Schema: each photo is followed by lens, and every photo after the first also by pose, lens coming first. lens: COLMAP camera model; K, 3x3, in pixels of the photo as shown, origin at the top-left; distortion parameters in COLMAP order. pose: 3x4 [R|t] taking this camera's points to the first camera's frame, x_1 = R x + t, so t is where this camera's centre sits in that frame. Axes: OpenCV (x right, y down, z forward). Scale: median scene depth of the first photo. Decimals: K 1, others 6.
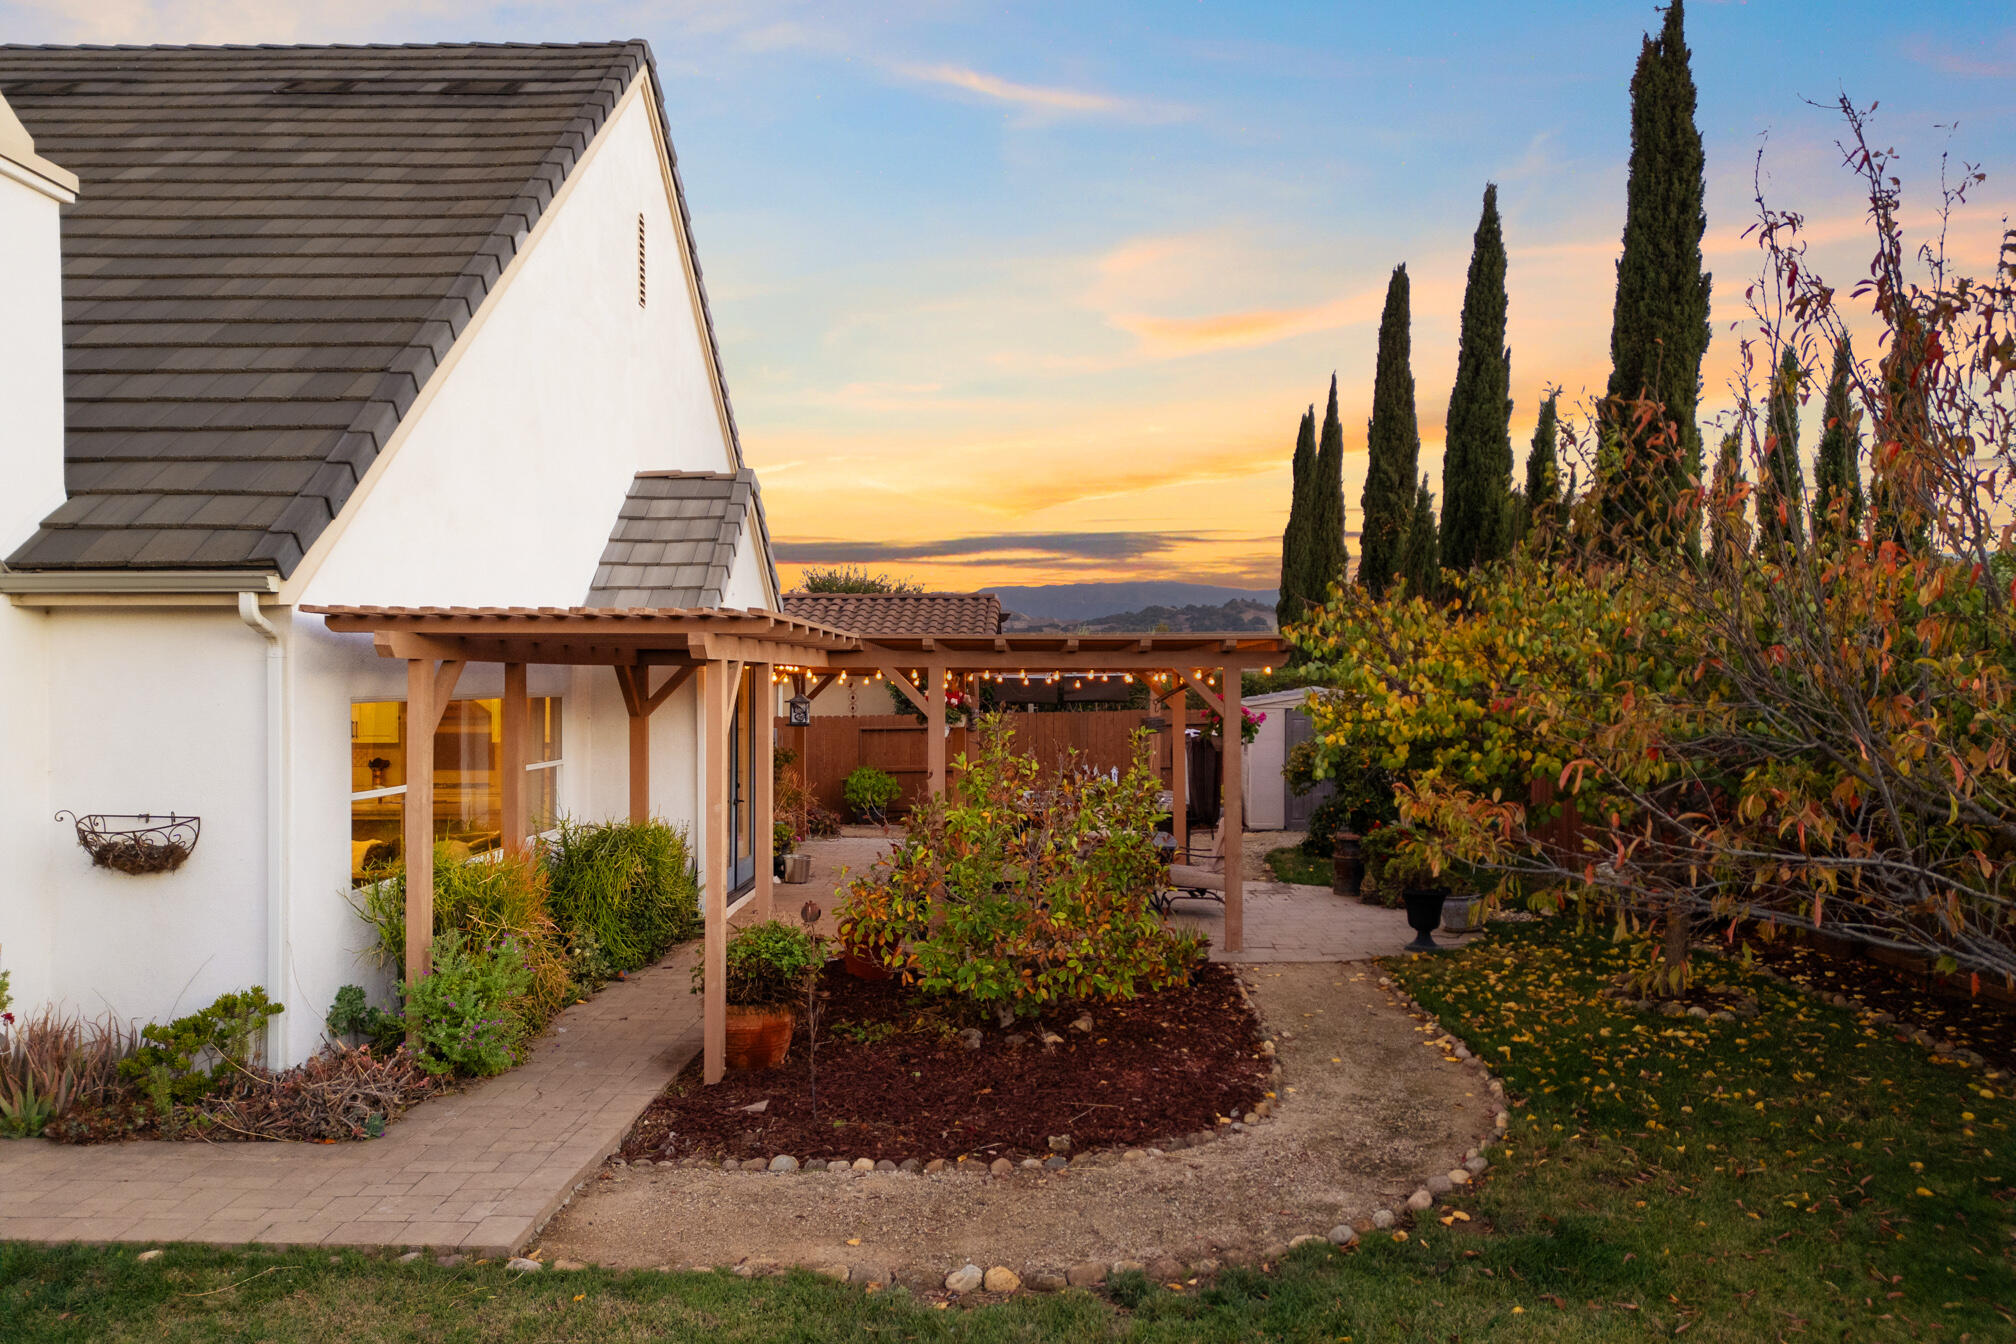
lens RADIAL K [[1372.2, 0, 1021.5], [0, 1372.2, 722.5], [0, 0, 1]] dist [0.085926, -0.070274]
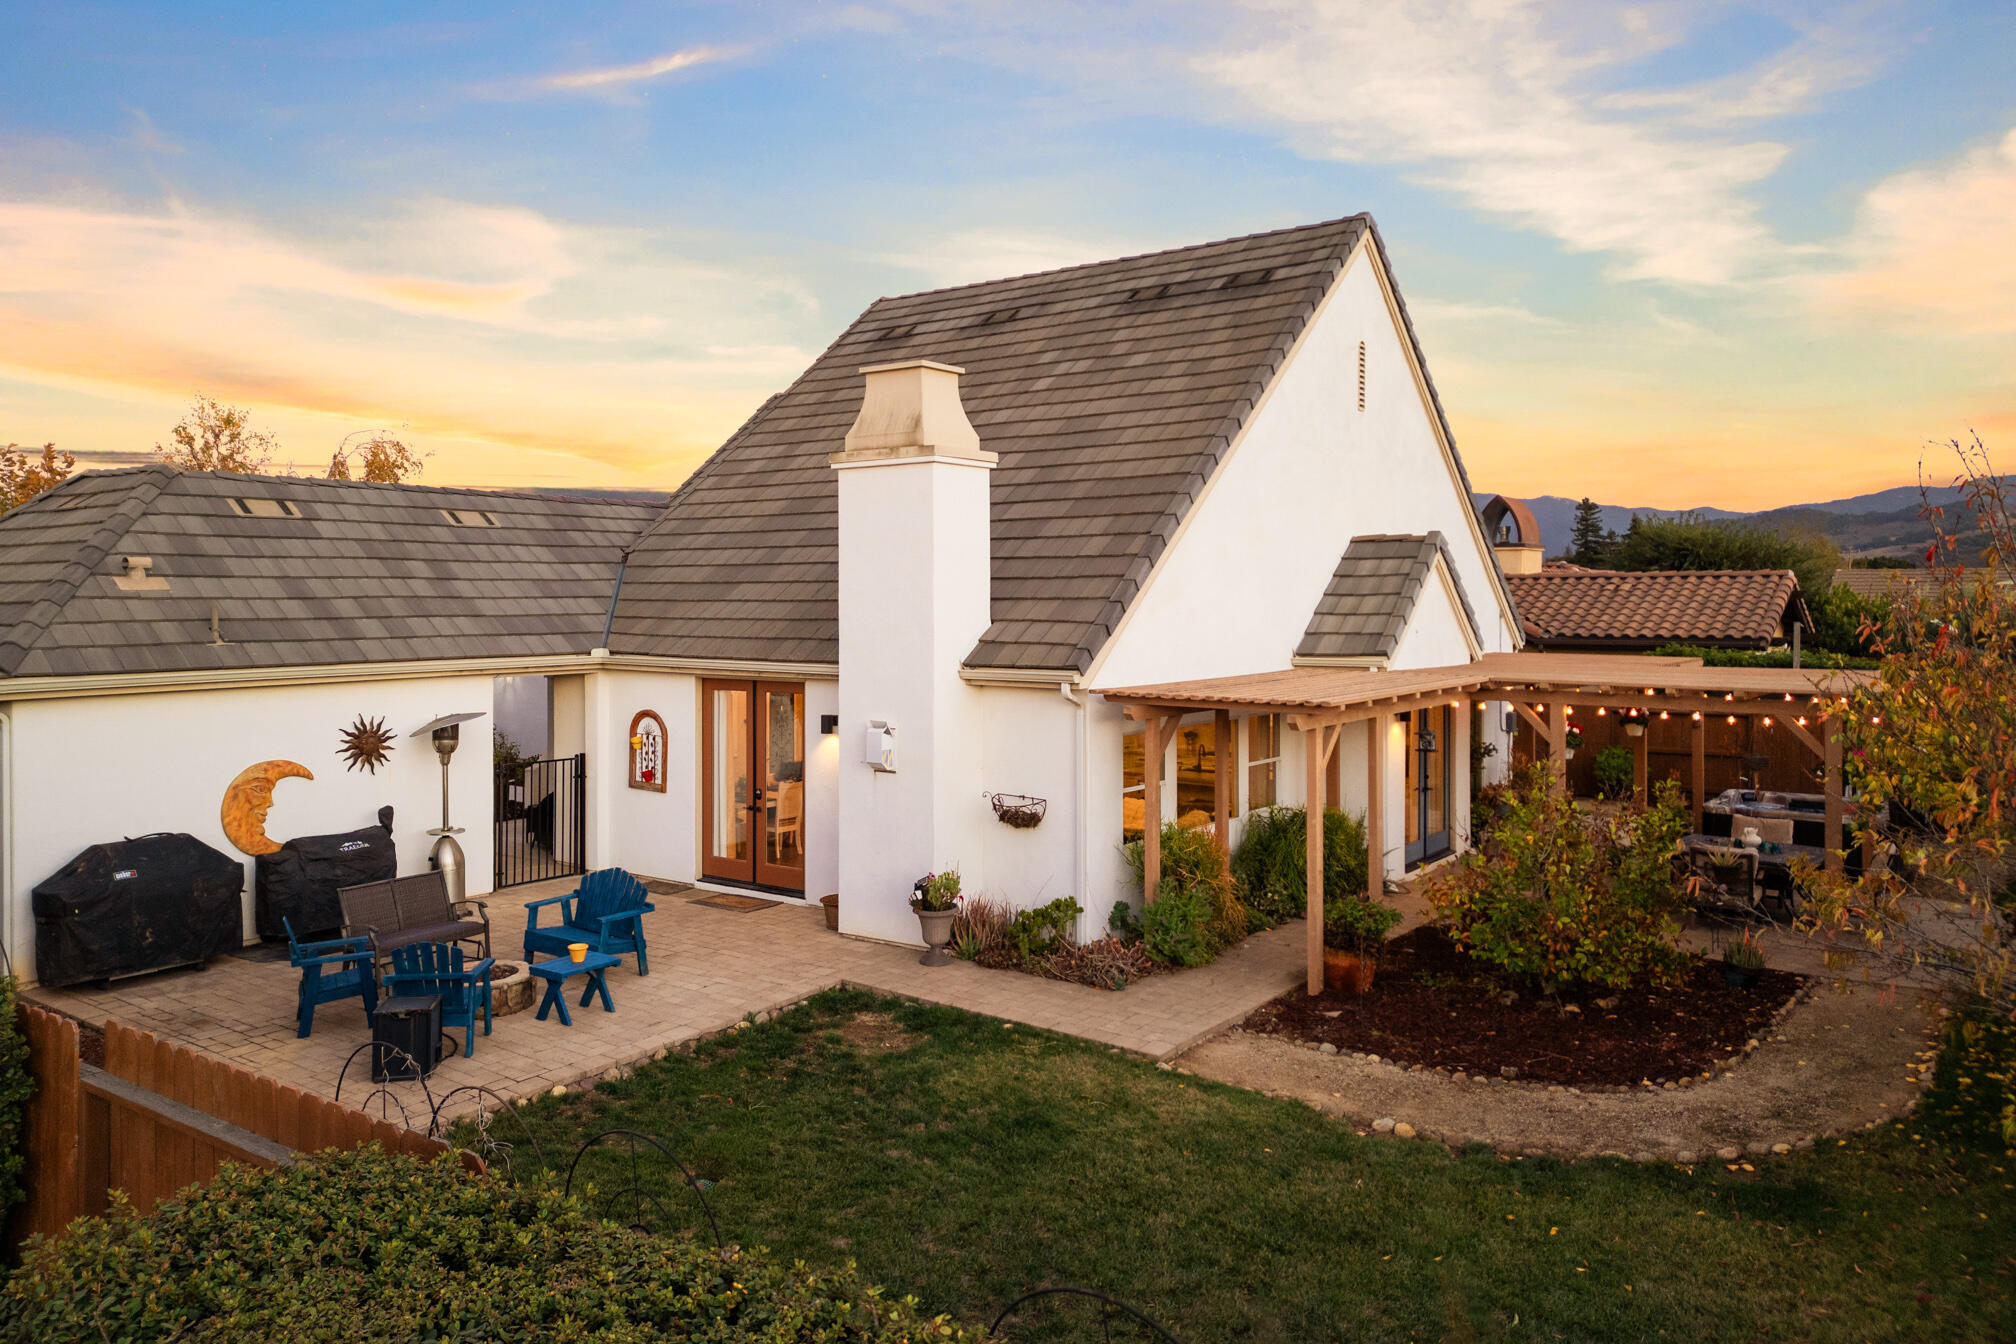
lens RADIAL K [[1372.2, 0, 1021.5], [0, 1372.2, 722.5], [0, 0, 1]] dist [0.085926, -0.070274]
pose [[0.817012, 0.048116, -0.574610, 0.422879], [-0.015865, 0.998011, 0.061012, -0.147037], [0.576403, -0.040732, 0.816150, -0.484691]]
